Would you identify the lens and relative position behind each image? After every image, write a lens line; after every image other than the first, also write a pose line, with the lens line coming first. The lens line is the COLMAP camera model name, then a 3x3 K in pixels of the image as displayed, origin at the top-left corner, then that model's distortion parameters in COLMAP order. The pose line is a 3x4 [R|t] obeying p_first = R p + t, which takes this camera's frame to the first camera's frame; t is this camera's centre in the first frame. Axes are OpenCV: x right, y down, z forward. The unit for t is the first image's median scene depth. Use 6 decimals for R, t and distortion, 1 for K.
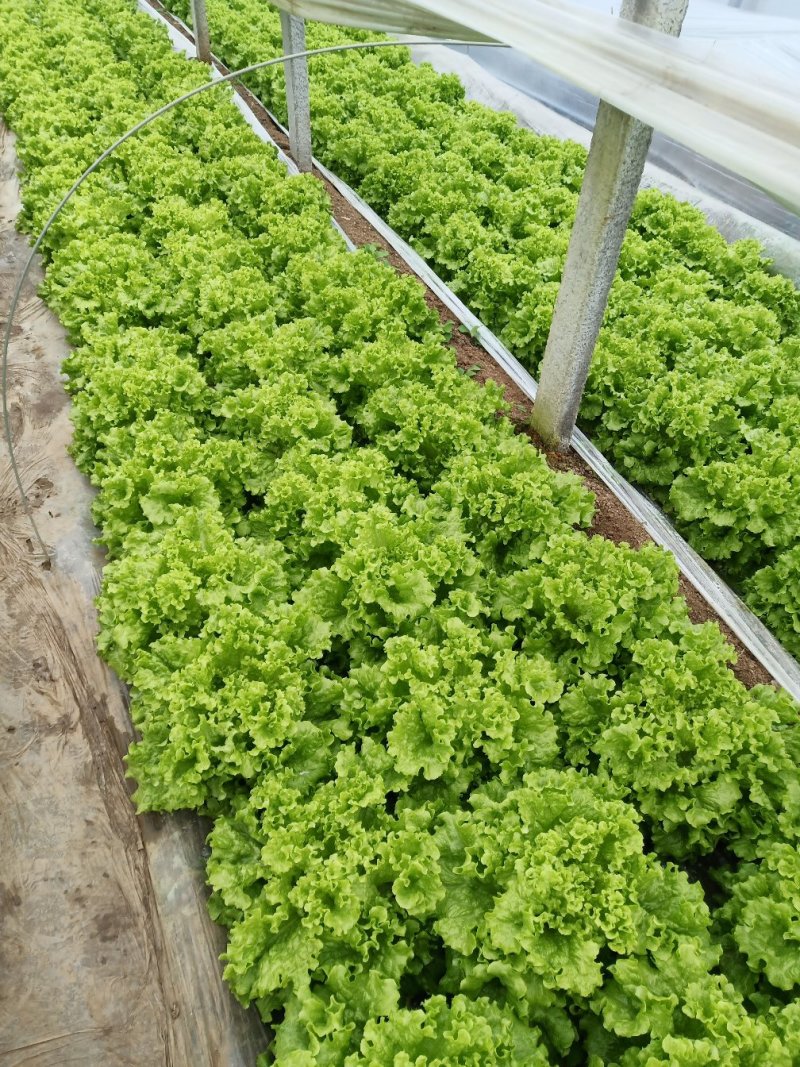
lens RADIAL K [[844.6, 0, 399.3], [0, 844.6, 536.2], [0, 0, 1]] dist [-0.007506, 0.050223]
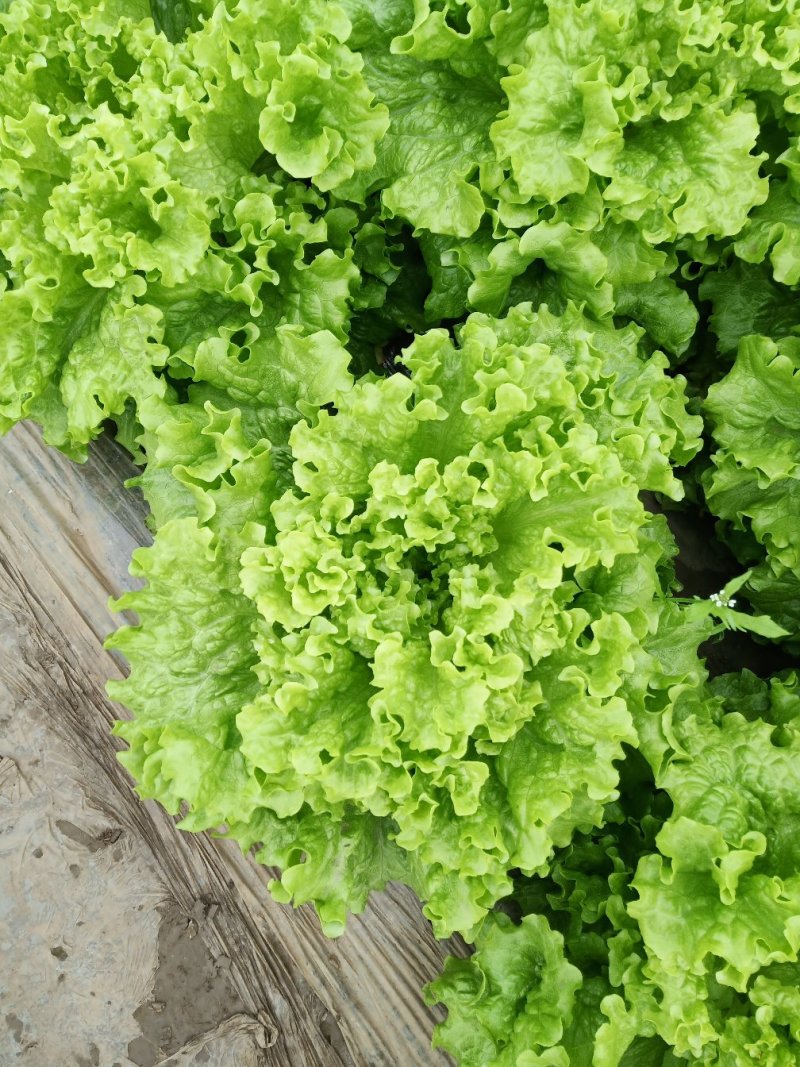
lens RADIAL K [[844.6, 0, 399.3], [0, 844.6, 536.2], [0, 0, 1]] dist [-0.007506, 0.050223]
pose [[0.955431, -0.288819, -0.061110, 0.025589], [0.255141, 0.703722, 0.663082, 0.301301], [-0.148506, -0.649121, 0.746048, 0.566395]]
